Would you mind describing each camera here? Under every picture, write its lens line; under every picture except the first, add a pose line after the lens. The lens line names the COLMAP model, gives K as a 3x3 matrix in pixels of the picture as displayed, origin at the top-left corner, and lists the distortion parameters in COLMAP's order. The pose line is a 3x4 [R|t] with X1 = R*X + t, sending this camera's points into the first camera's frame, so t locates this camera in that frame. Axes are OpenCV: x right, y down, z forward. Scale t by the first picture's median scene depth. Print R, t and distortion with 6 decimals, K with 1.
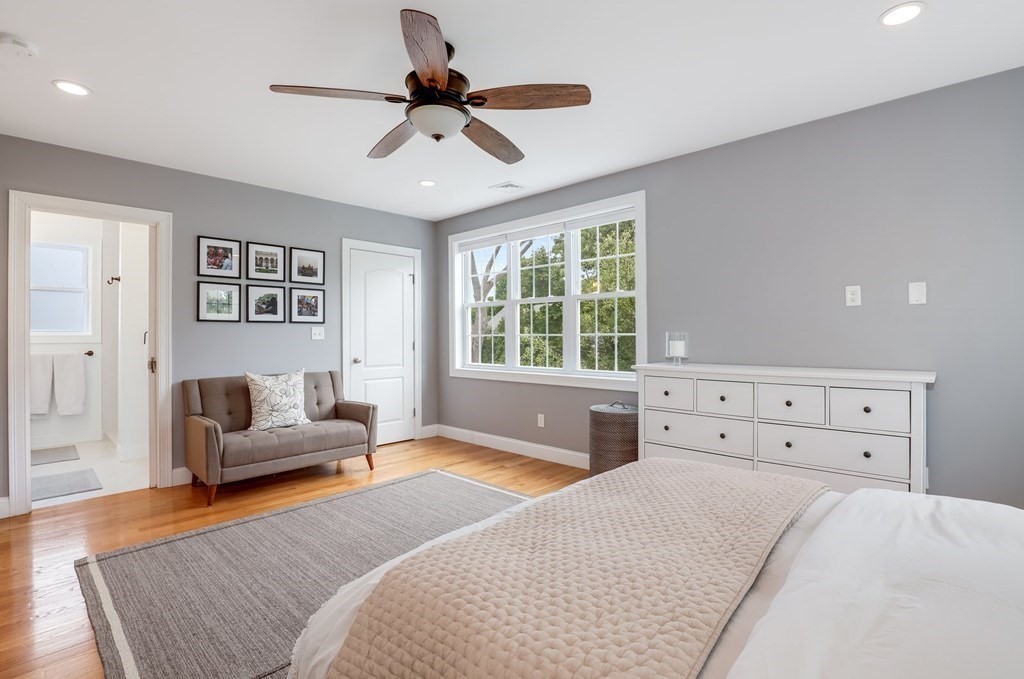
lens RADIAL K [[472.6, 0, 512.0], [0, 472.6, 339.5], [0, 0, 1]] dist [-0.041739, 0.010068]
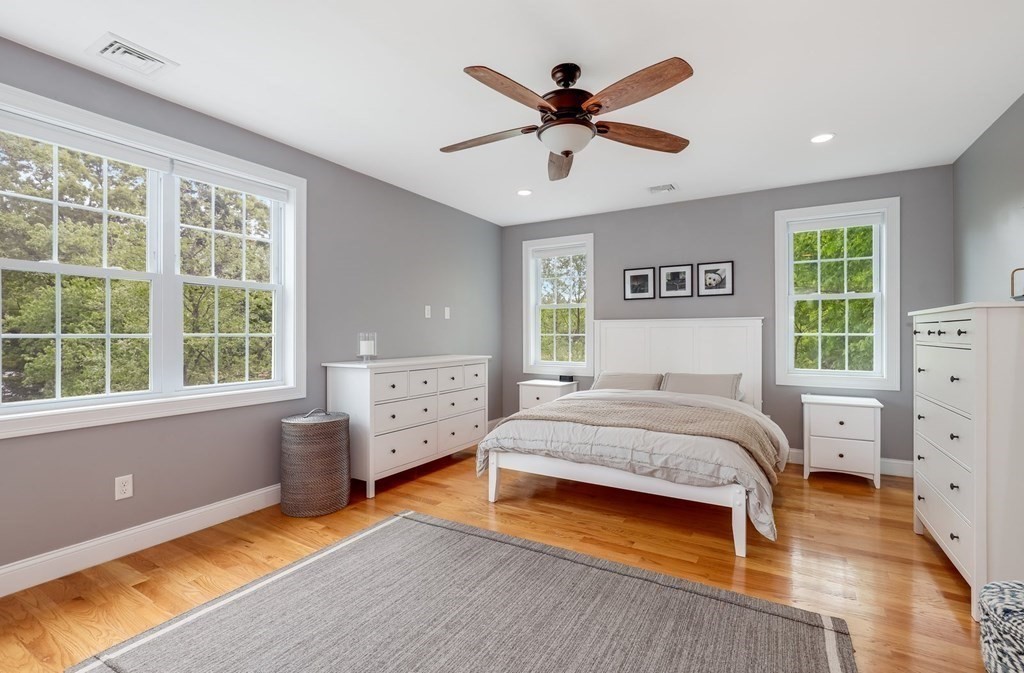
lens RADIAL K [[463.7, 0, 512.0], [0, 463.7, 336.5], [0, 0, 1]] dist [-0.001772, -0.000334]
pose [[-0.220803, 0.000322, 0.975318, -0.801180], [0.010978, 0.999937, 0.002155, -0.006093], [-0.975257, 0.011183, -0.220793, 0.919286]]
